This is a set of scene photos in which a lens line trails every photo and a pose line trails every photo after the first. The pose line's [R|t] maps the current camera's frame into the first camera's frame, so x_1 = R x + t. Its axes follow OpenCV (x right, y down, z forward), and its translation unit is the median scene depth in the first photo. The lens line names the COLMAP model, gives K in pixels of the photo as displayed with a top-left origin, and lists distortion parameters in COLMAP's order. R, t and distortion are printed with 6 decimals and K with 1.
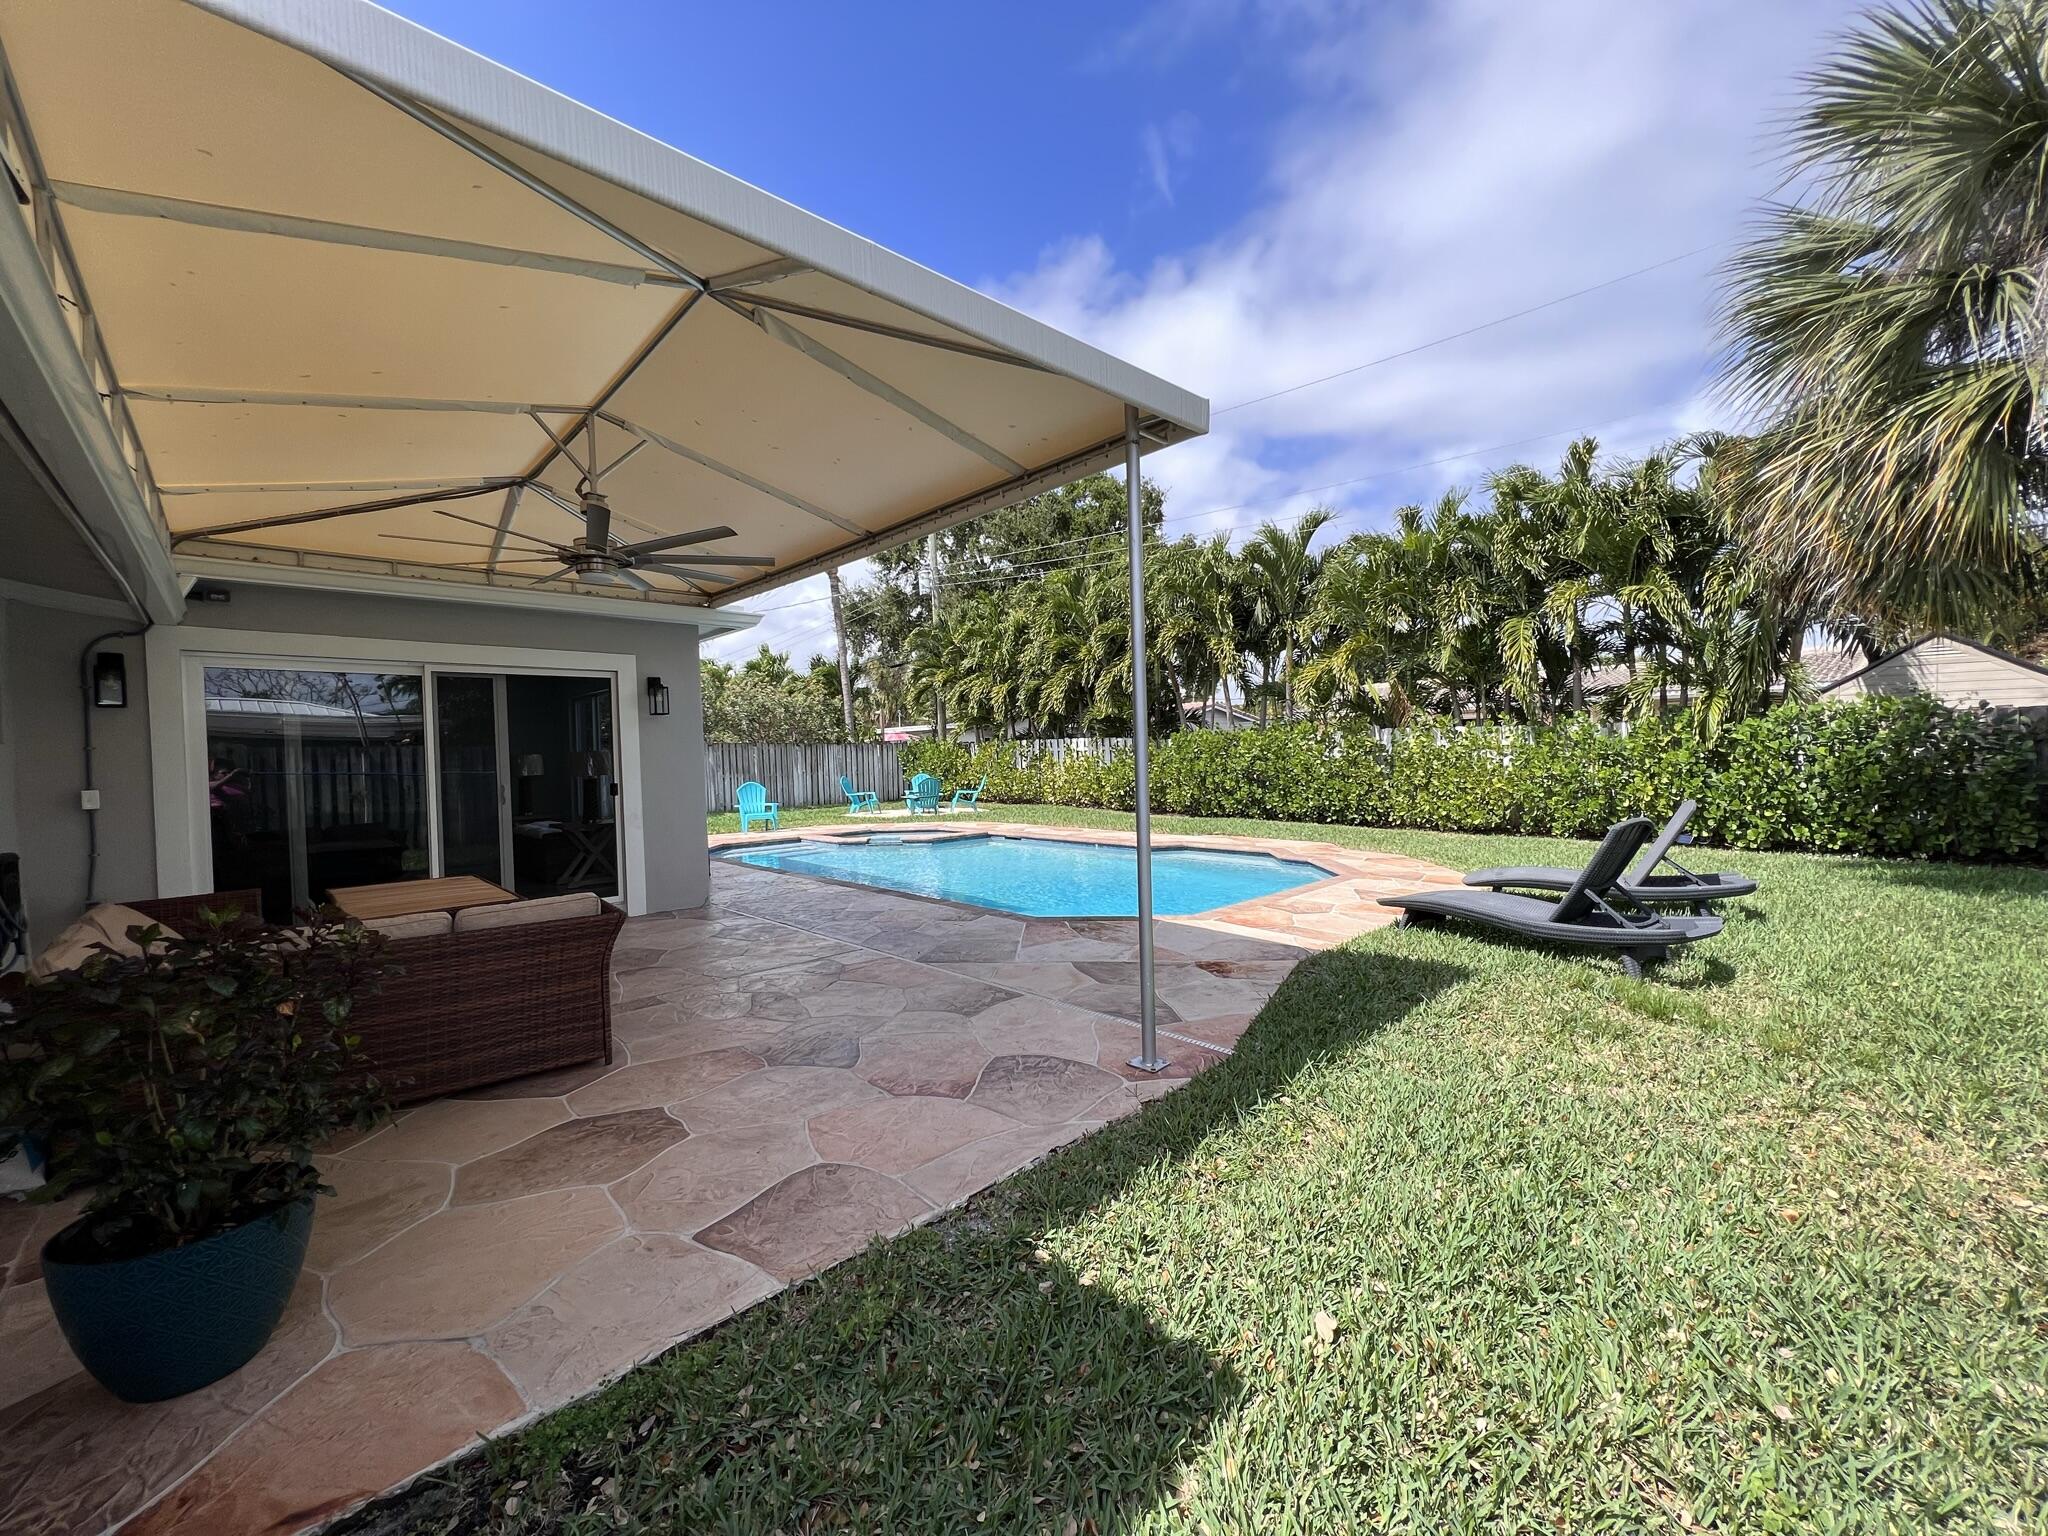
lens RADIAL K [[822.1, 0, 1026.0], [0, 822.1, 771.3], [0, 0, 1]] dist [-0.000430, 0.000024]
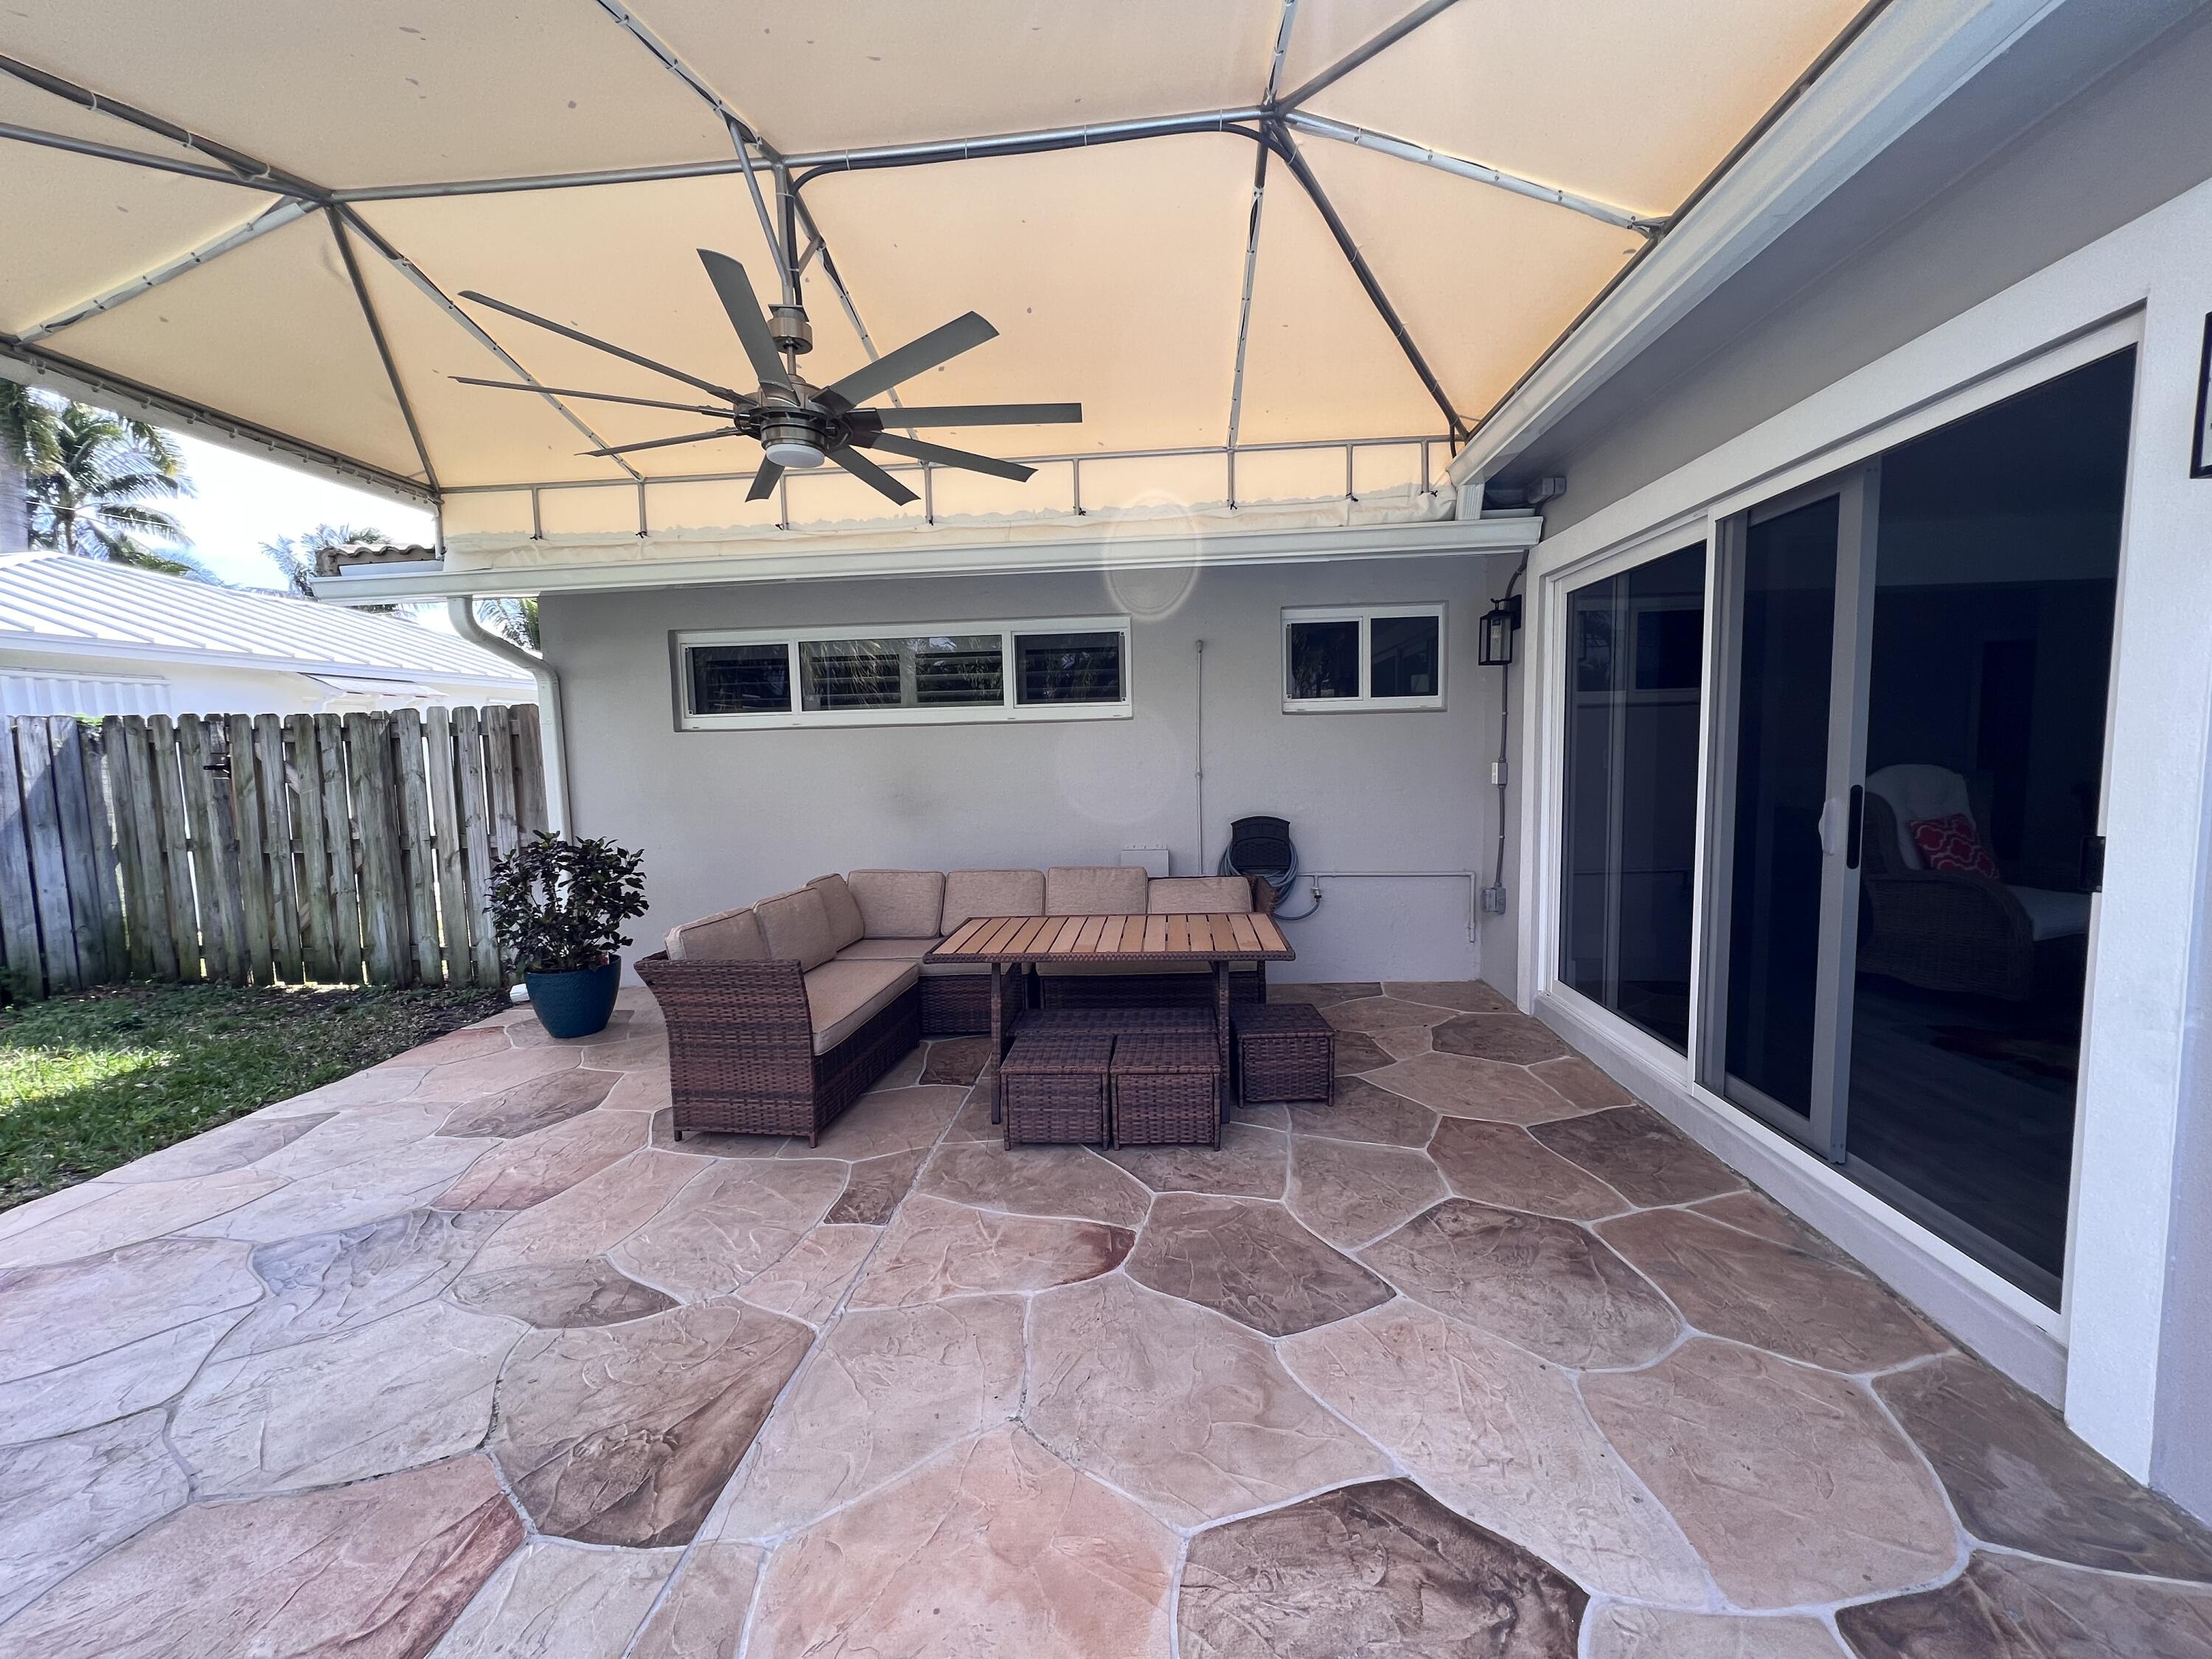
lens RADIAL K [[888.0, 0, 1108.2], [0, 888.0, 833.0], [0, 0, 1]] dist [-0.000430, 0.000024]
pose [[-0.740833, 0.103233, -0.663709, -0.283292], [0.022387, 0.991365, 0.129209, -0.050866], [0.671316, 0.080864, -0.736747, 1.994155]]
